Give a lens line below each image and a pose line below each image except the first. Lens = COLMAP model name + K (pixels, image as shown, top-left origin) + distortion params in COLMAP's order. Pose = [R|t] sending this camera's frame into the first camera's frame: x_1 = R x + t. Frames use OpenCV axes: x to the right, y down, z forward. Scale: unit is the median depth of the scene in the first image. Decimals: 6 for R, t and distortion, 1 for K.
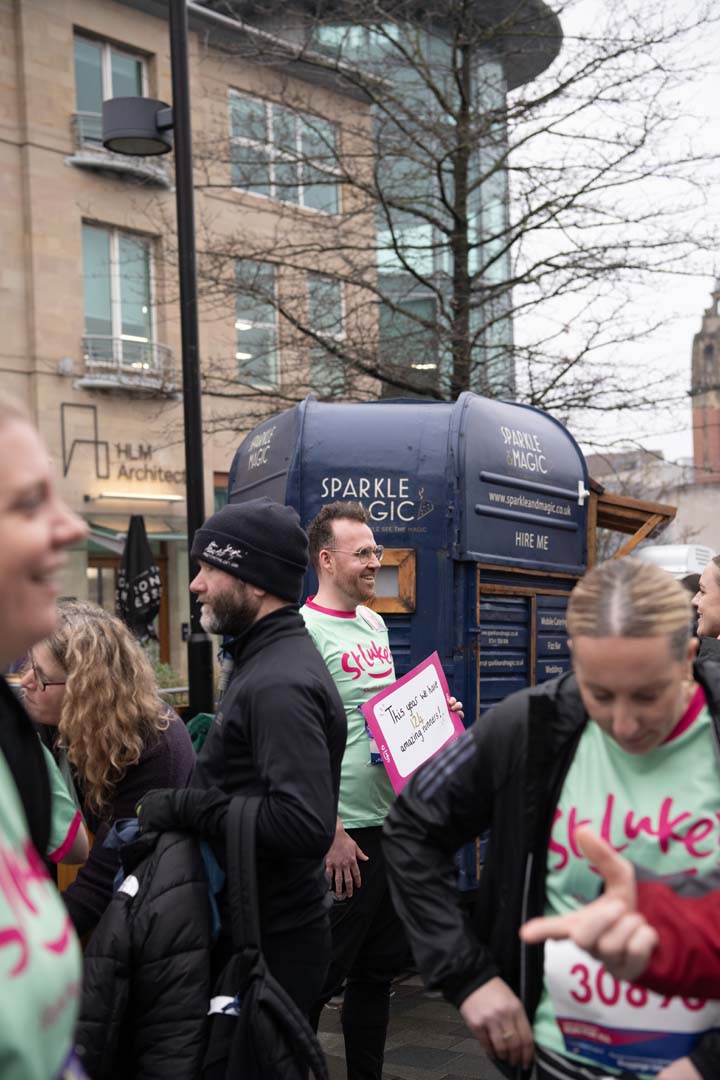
lens RADIAL K [[1561.6, 0, 389.7], [0, 1561.6, 545.5], [0, 0, 1]] dist [0.213866, 0.049831]
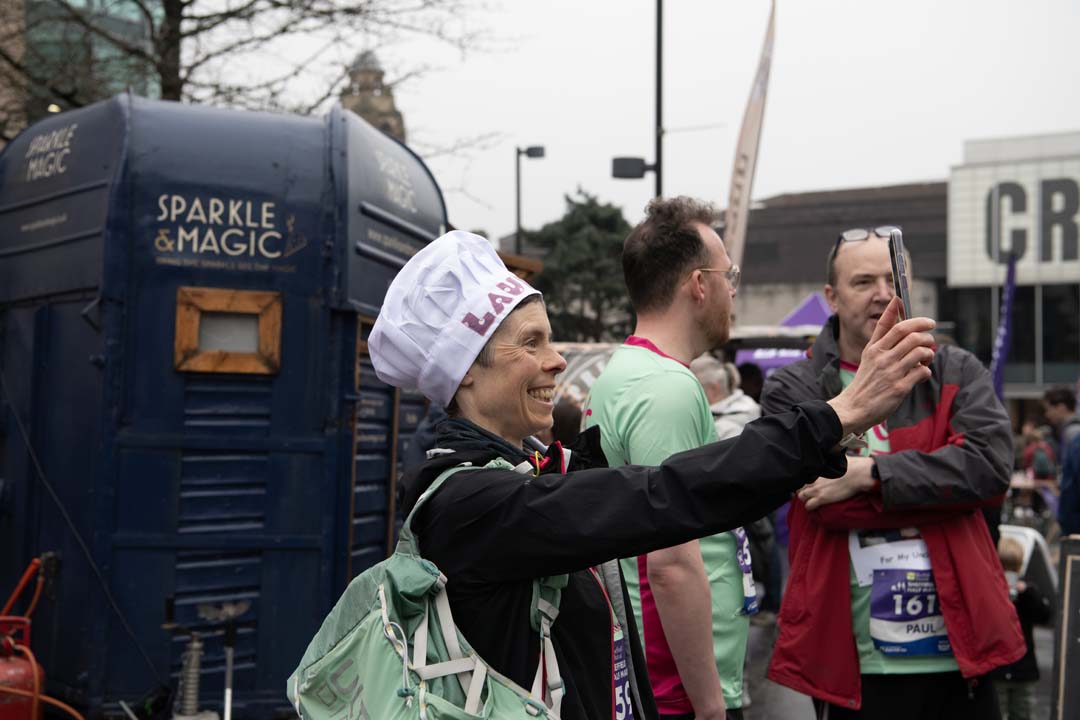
lens RADIAL K [[1561.6, 0, 540.0], [0, 1561.6, 360.0], [0, 0, 1]] dist [0.213866, 0.049831]
pose [[0.941997, 0.030729, 0.334211, -0.124865], [-0.038348, 0.999133, 0.016221, 0.017991], [-0.333423, -0.028097, 0.942359, 0.203172]]
